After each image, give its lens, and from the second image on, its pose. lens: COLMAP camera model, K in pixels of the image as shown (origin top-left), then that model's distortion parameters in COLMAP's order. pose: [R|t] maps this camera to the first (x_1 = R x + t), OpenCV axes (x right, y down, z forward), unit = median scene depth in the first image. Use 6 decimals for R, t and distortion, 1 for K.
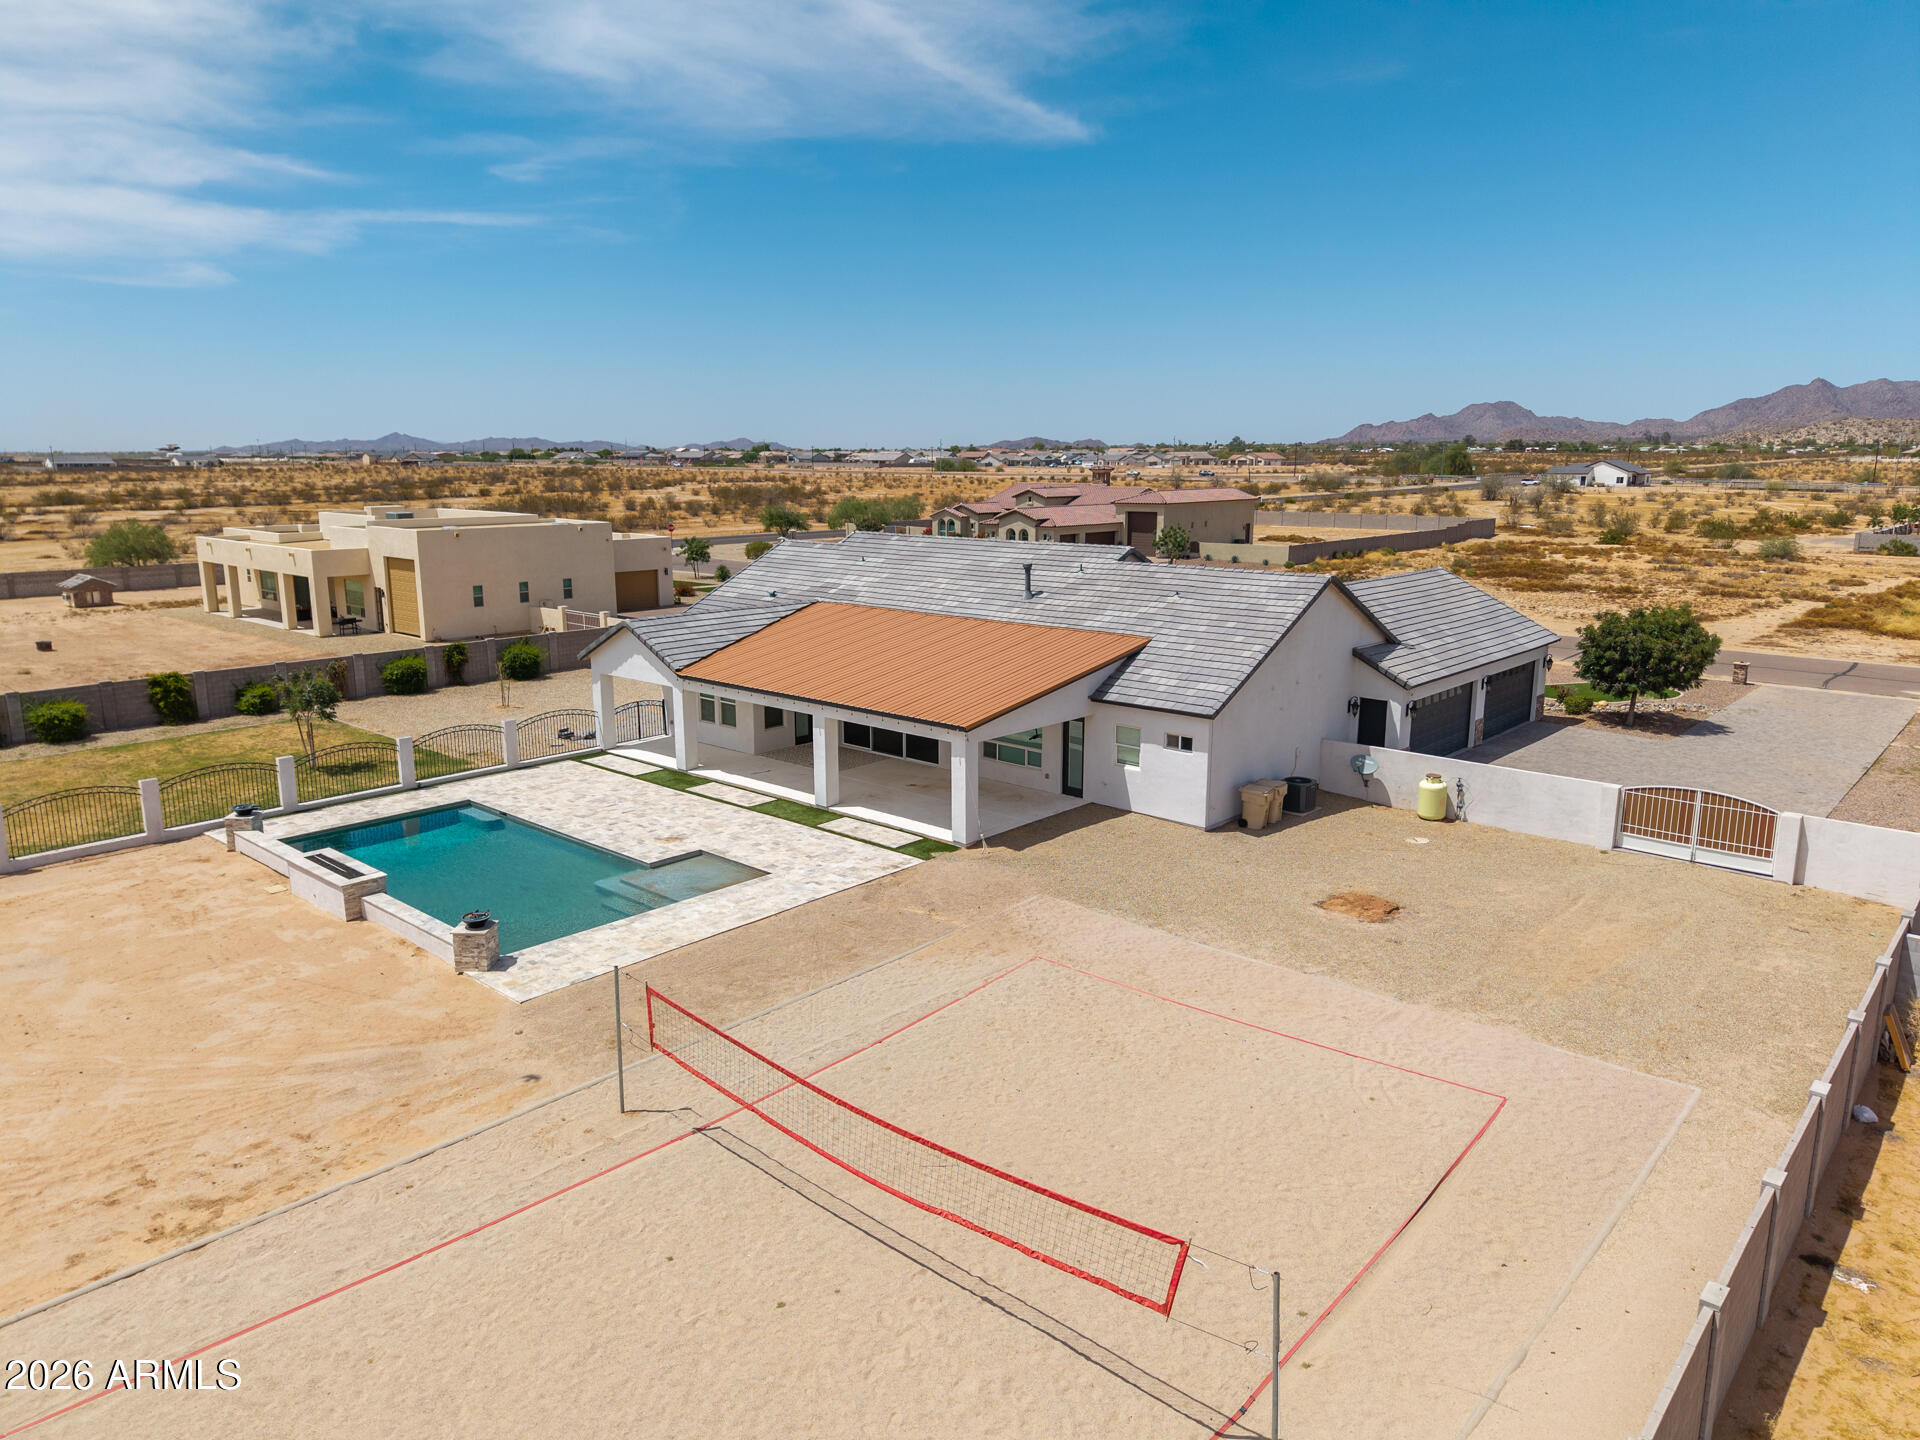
lens RADIAL K [[1283.9, 0, 954.1], [0, 1283.9, 712.1], [0, 0, 1]] dist [0.029355, -0.030187]
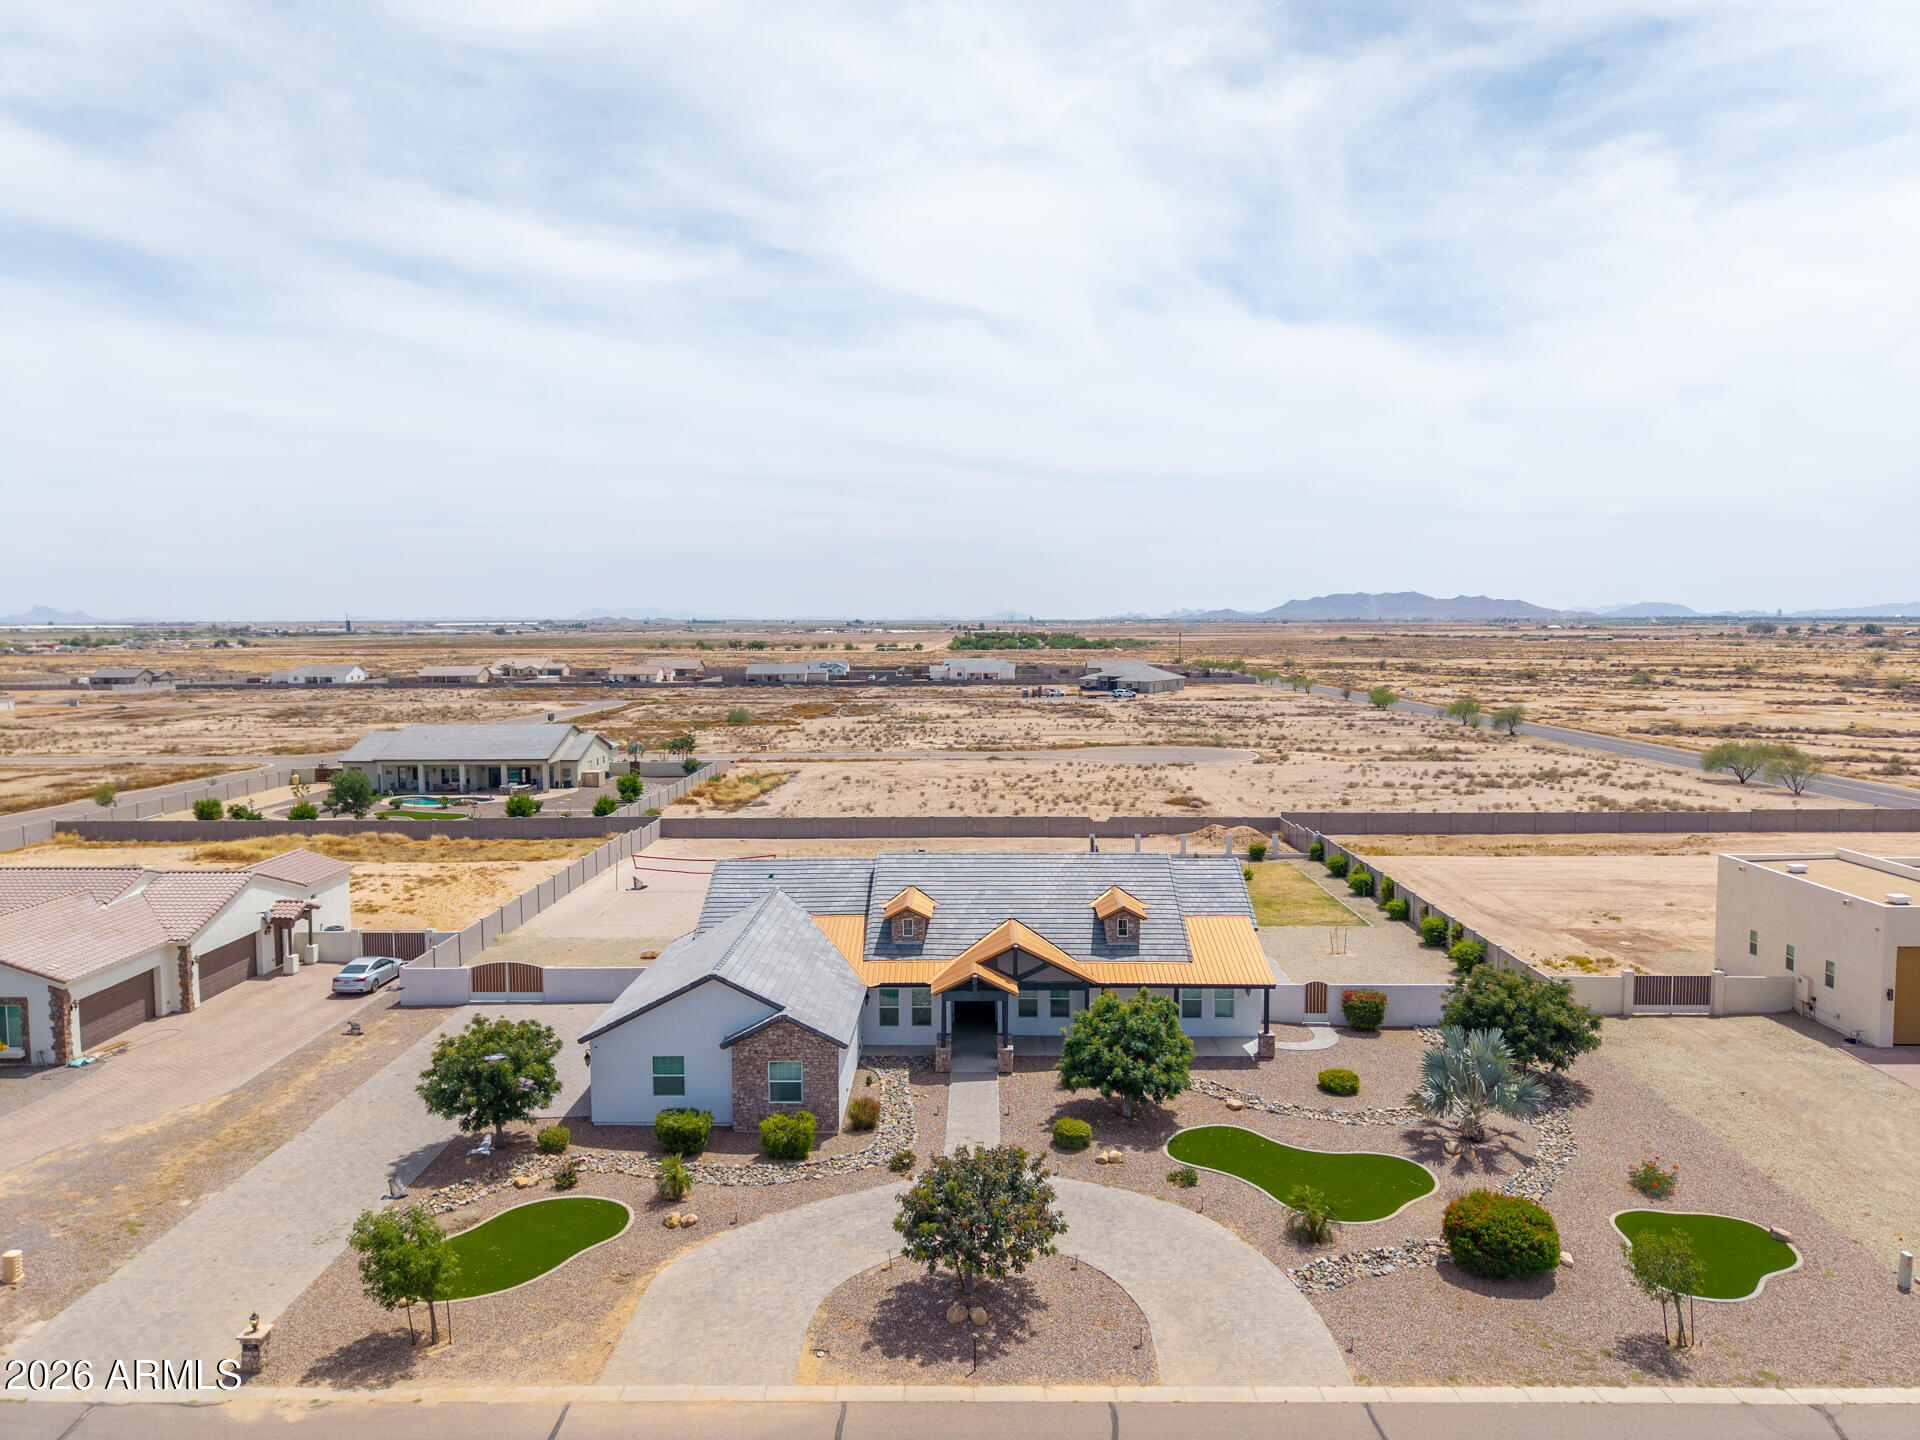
lens RADIAL K [[1283.9, 0, 966.5], [0, 1283.9, 721.6], [0, 0, 1]] dist [0.029355, -0.030187]
pose [[-0.749569, 0.052315, -0.659855, 1.230525], [-0.126070, 0.967341, 0.219903, -0.739521], [0.649809, 0.248020, -0.718494, 2.561860]]
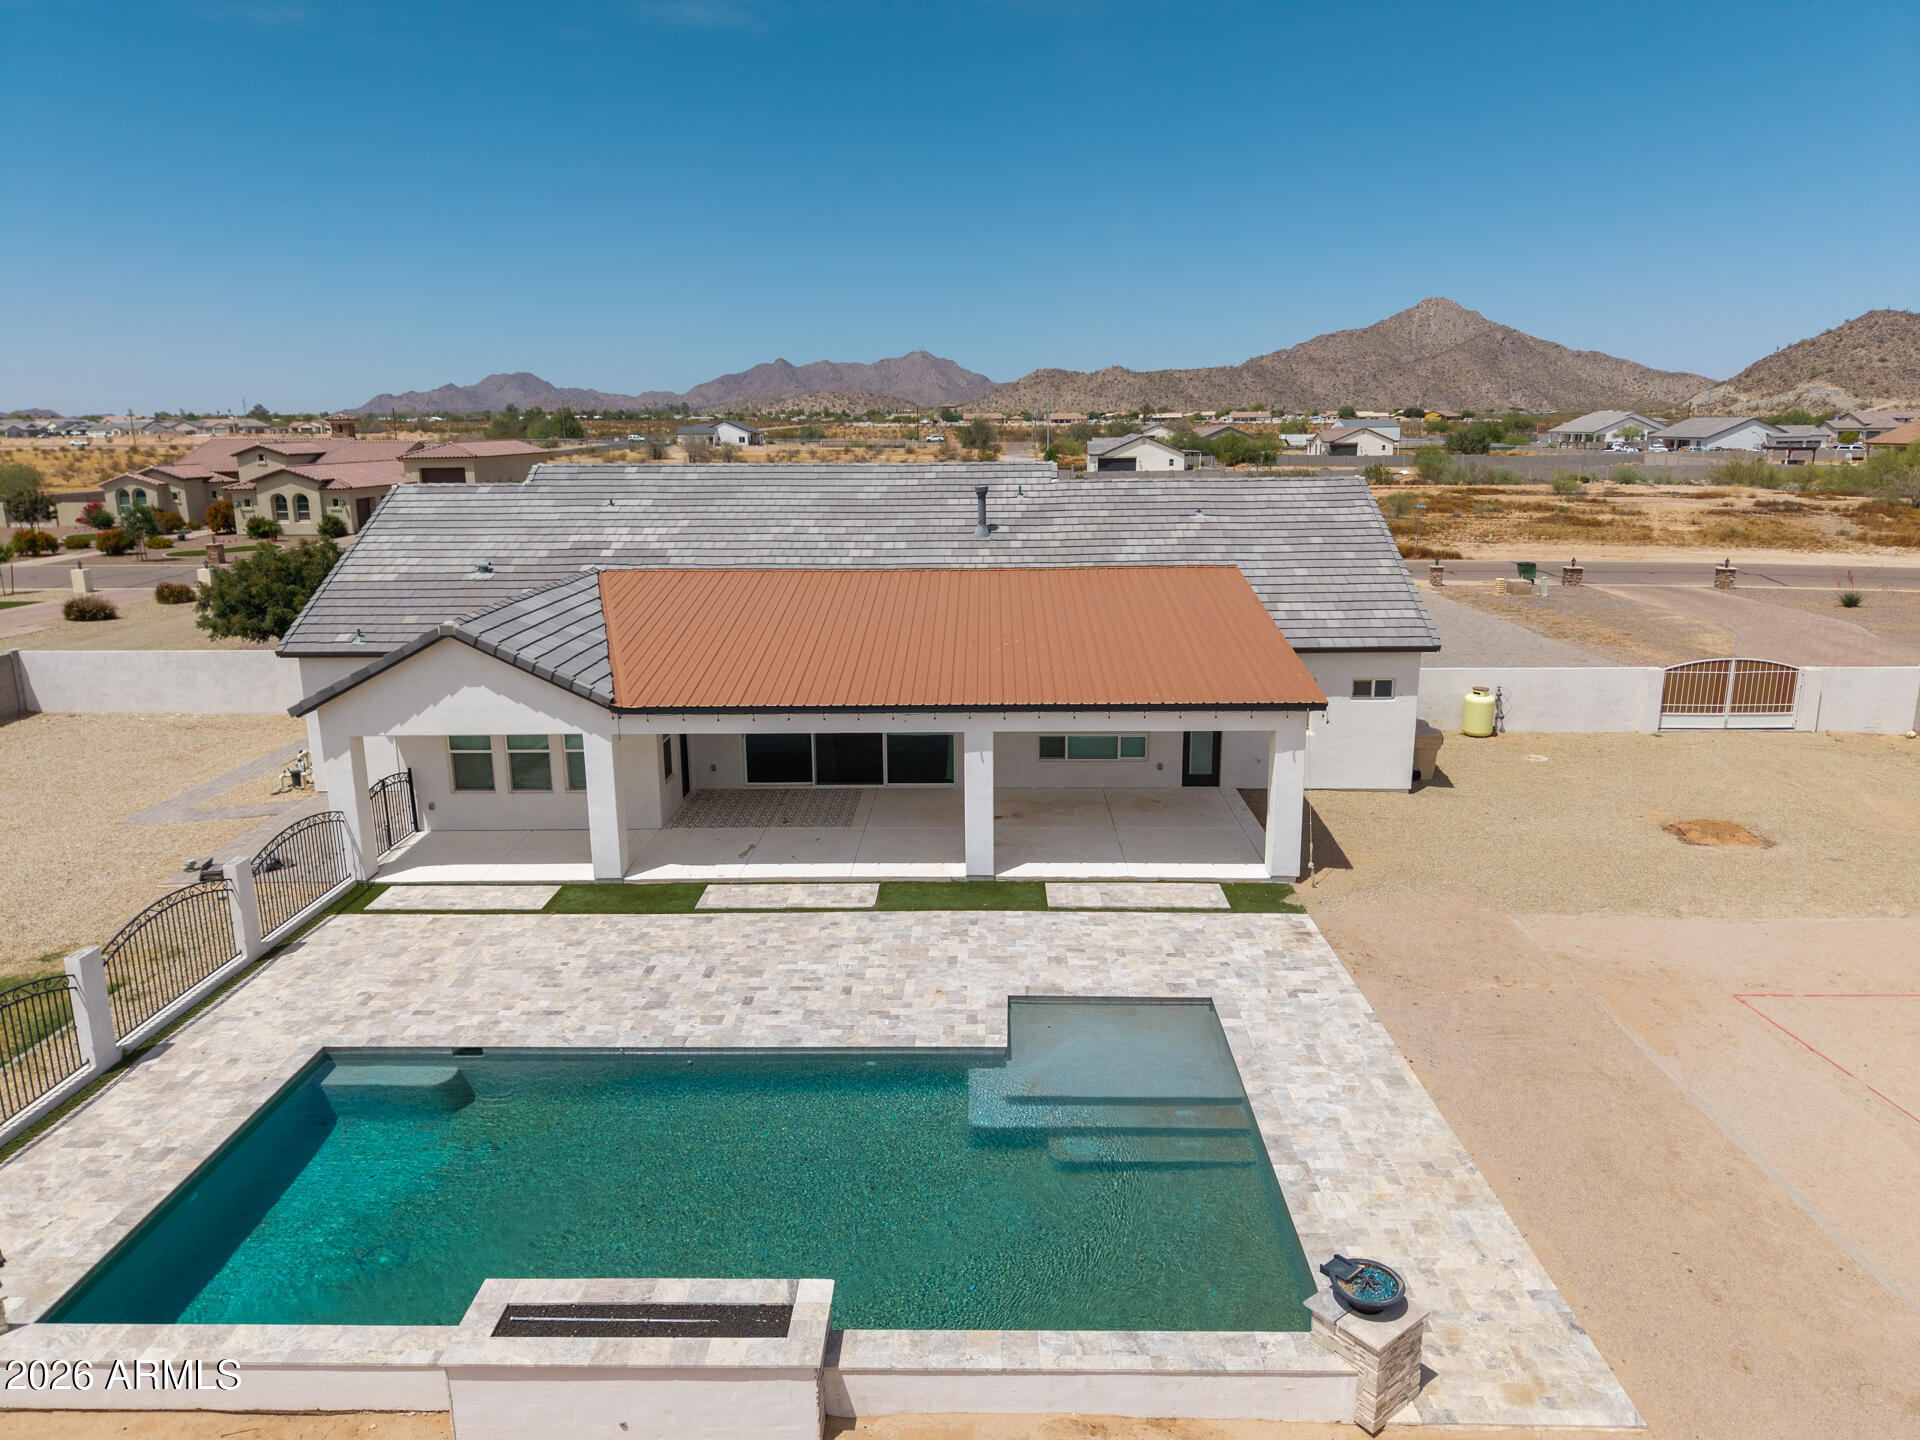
lens RADIAL K [[1283.9, 0, 958.7], [0, 1283.9, 717.2], [0, 0, 1]] dist [0.029355, -0.030187]
pose [[0.757358, -0.153926, 0.634598, -0.532077], [0.138032, 0.987598, 0.074815, -0.054326], [-0.638244, 0.030933, 0.769212, 0.569429]]
